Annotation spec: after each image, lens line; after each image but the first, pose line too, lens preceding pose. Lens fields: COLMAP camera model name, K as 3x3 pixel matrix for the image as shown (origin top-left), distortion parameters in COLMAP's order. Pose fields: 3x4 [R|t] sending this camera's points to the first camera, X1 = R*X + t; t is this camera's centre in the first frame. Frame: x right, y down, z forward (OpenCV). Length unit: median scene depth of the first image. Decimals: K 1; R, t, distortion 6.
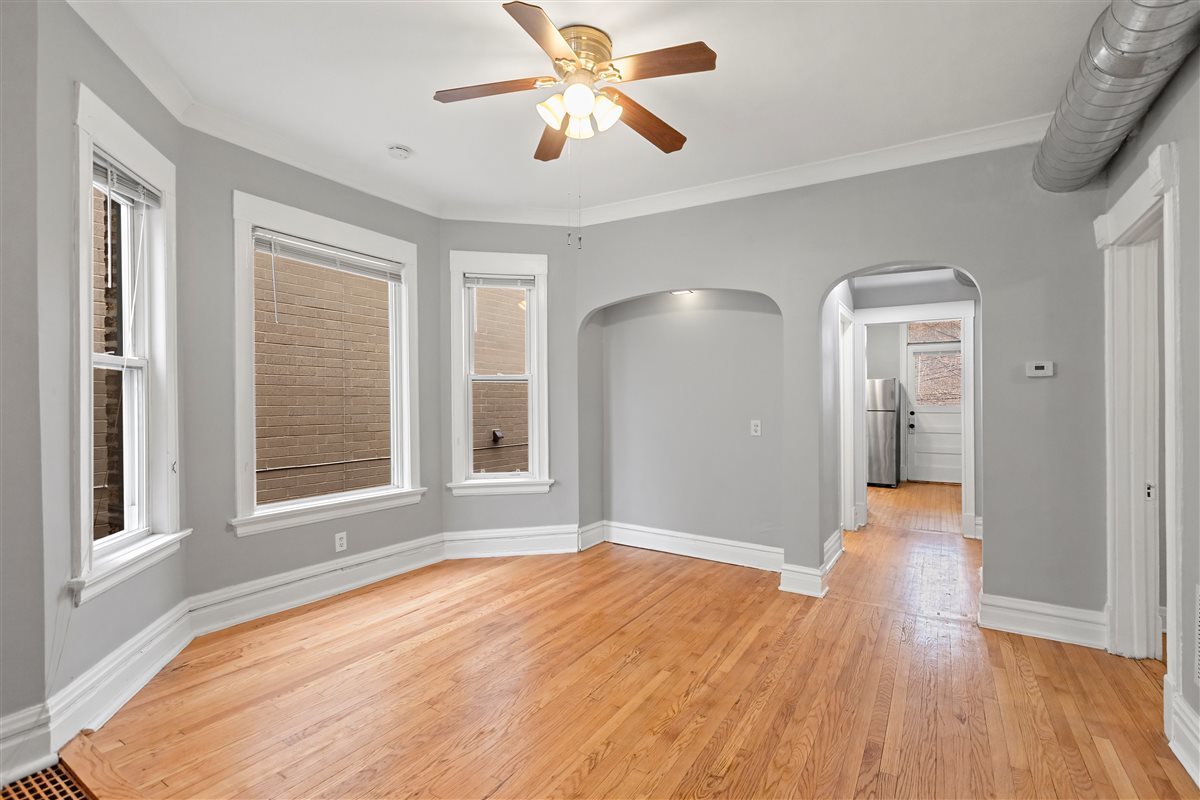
lens RADIAL K [[550.7, 0, 604.9], [0, 550.7, 401.7], [0, 0, 1]] dist [0.000043, -0.000189]
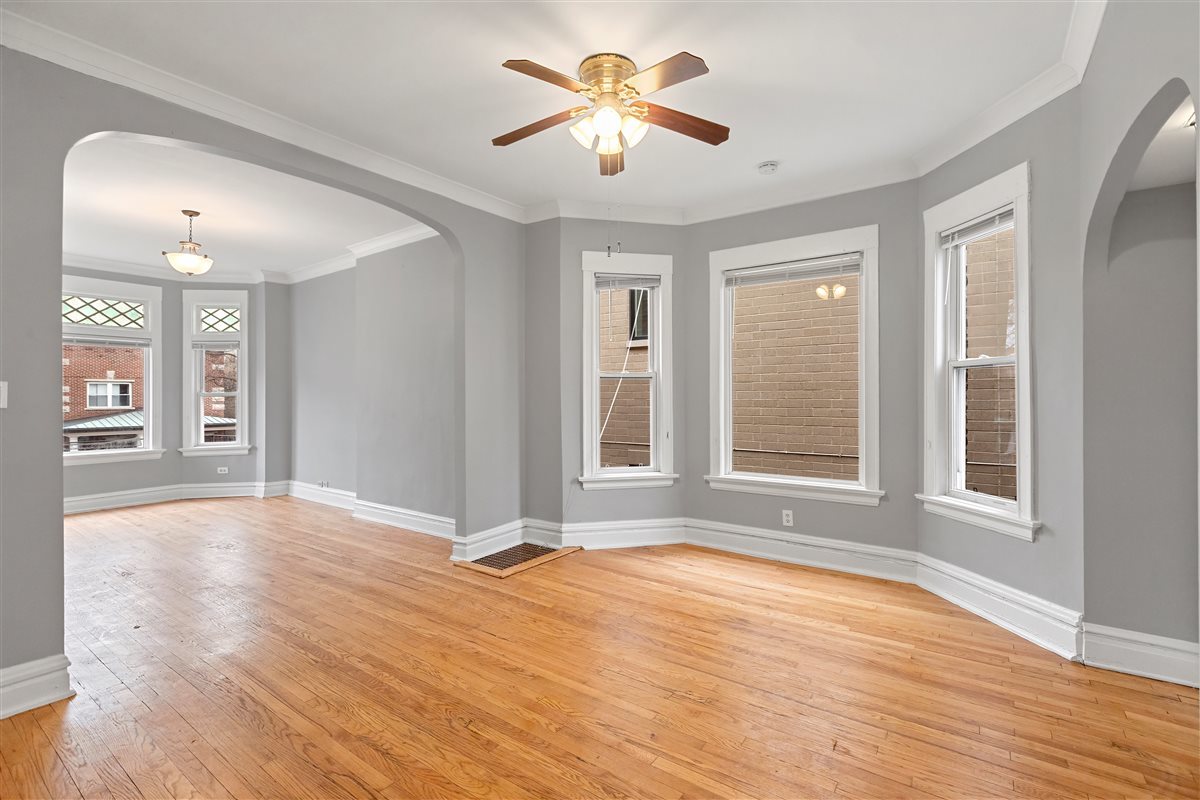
lens RADIAL K [[541.2, 0, 608.1], [0, 541.2, 396.1], [0, 0, 1]] dist [0.000895, -0.000108]
pose [[-0.068266, 0.000045, -0.997667, 0.713035], [0.004957, 0.999988, -0.000294, -0.002093], [0.997655, -0.004966, -0.068266, 0.744398]]
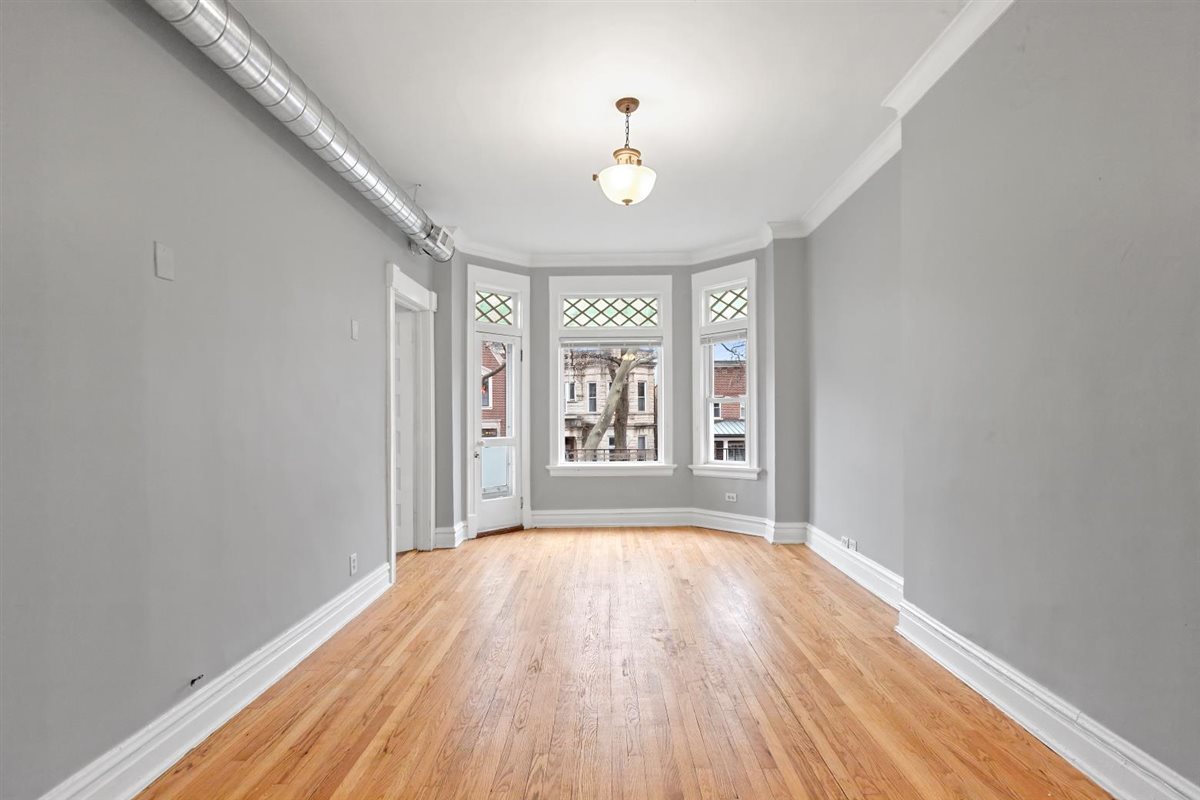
lens RADIAL K [[541.9, 0, 607.8], [0, 541.9, 415.7], [0, 0, 1]] dist [-0.000169, 0.000170]
pose [[-0.853480, 0.011572, -0.520997, -0.063795], [0.011098, 0.999930, 0.004029, 0.019835], [0.521007, -0.002343, -0.853549, 0.337969]]
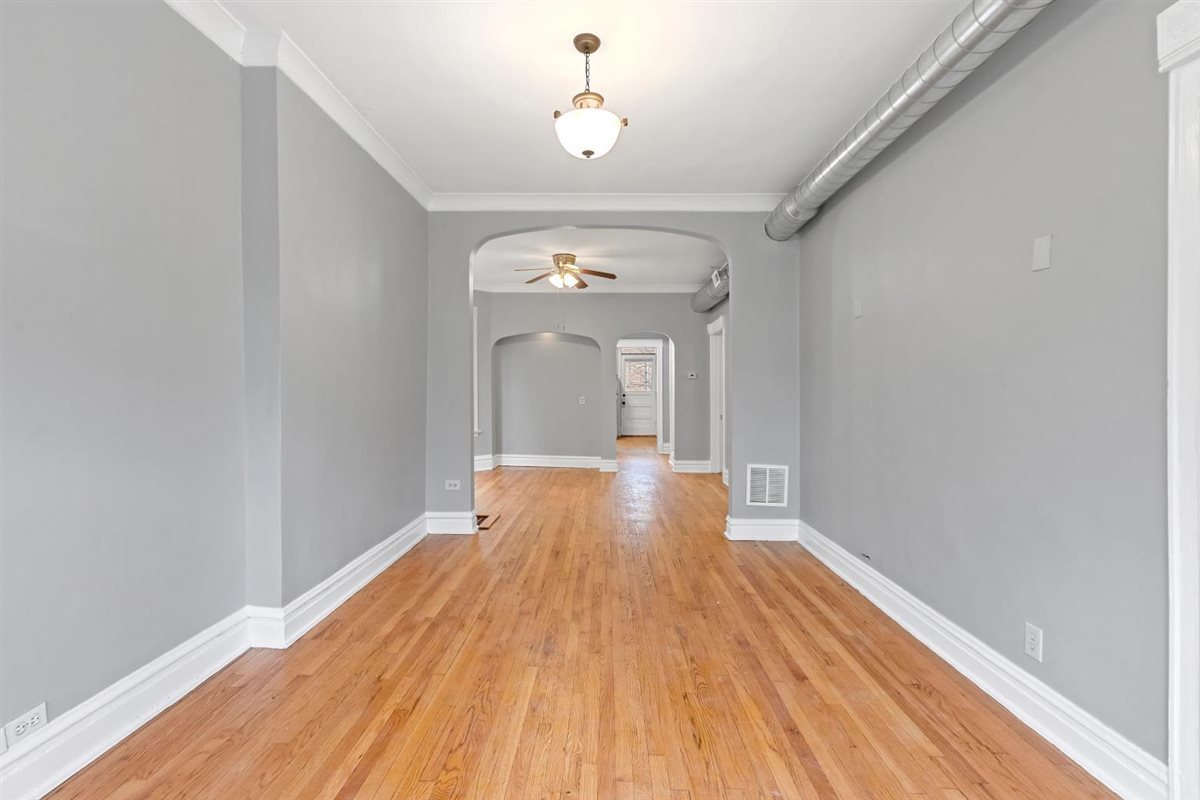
lens RADIAL K [[547.3, 0, 594.7], [0, 547.3, 389.9], [0, 0, 1]] dist [-0.000406, -0.000297]
pose [[0.865437, 0.001250, 0.501016, -0.880600], [-0.001433, 0.999999, -0.000020, 0.010357], [-0.501016, -0.000701, 0.865438, -0.985997]]
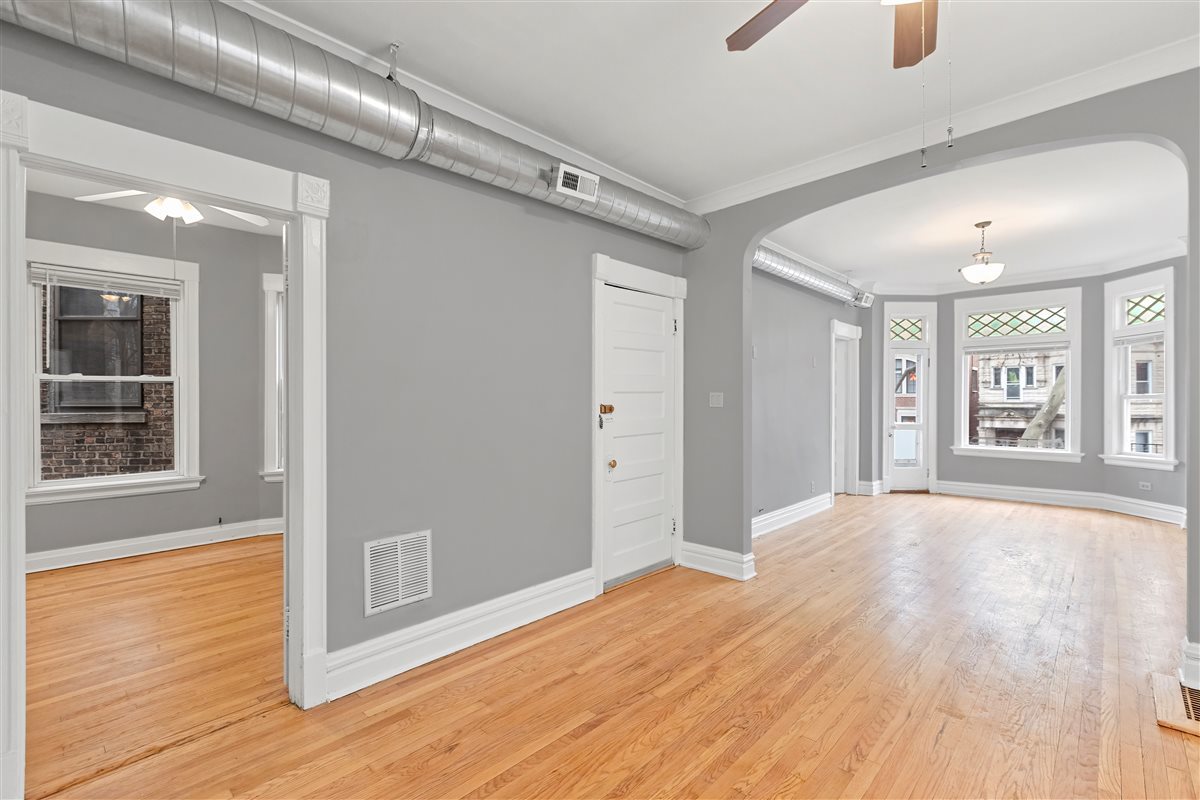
lens RADIAL K [[535.1, 0, 603.5], [0, 535.1, 401.1], [0, 0, 1]] dist [-0.000912, -0.000216]
pose [[-0.977960, 0.002875, 0.208774, 0.132974], [0.002695, 0.999996, -0.001147, -0.004134], [-0.208777, -0.000559, -0.977963, 1.174546]]
